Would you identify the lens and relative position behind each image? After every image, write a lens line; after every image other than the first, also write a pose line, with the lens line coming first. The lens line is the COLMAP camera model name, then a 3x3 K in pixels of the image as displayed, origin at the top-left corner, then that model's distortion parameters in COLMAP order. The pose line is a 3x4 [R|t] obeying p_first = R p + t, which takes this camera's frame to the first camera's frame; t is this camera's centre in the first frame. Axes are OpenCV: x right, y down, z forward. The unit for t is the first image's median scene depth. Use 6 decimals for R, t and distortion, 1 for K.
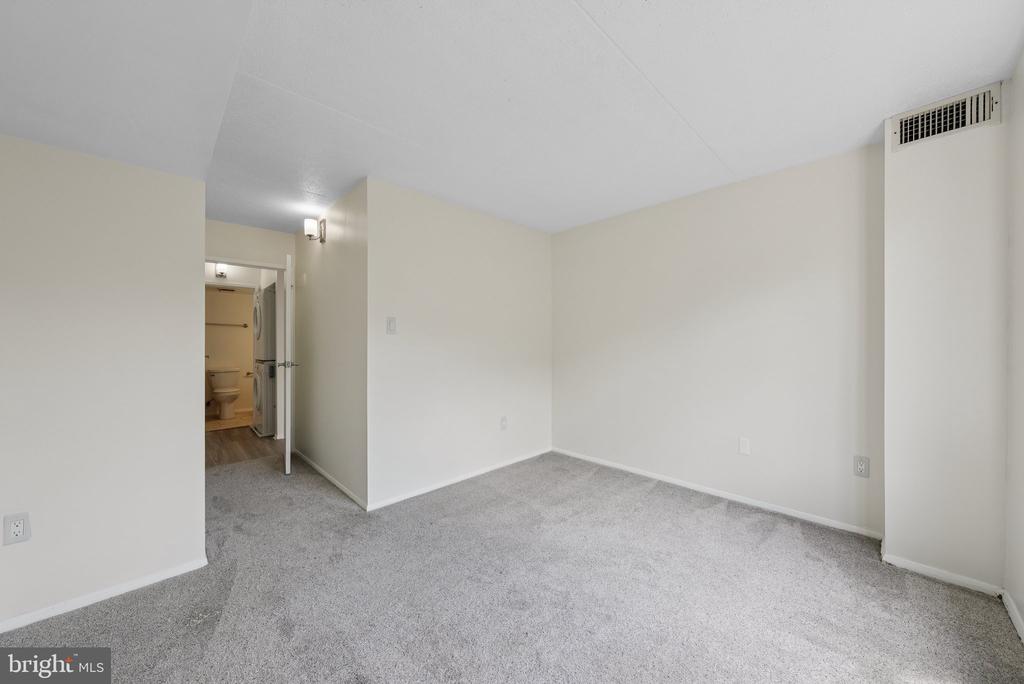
lens RADIAL K [[375.4, 0, 508.5], [0, 375.4, 338.0], [0, 0, 1]] dist [-0.002209, -0.000157]
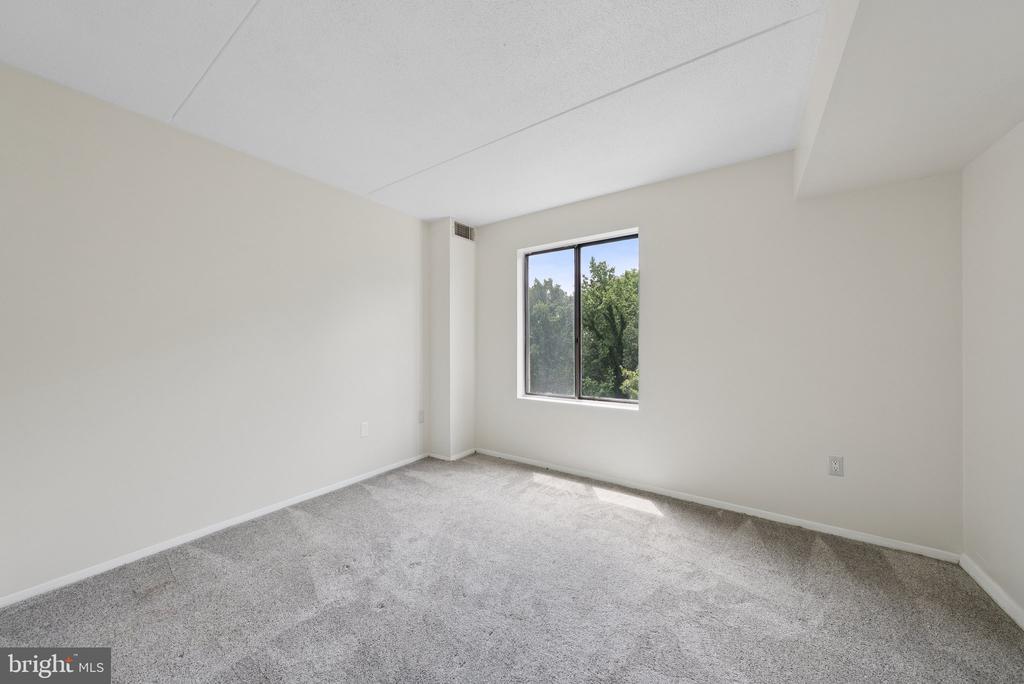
lens RADIAL K [[349.6, 0, 510.6], [0, 349.6, 340.3], [0, 0, 1]] dist [-0.000663, 0.000055]
pose [[-0.206196, 0.005180, 0.978497, -0.617917], [-0.008289, 0.999941, -0.007040, 0.017880], [-0.978476, -0.009563, -0.206141, 0.925204]]
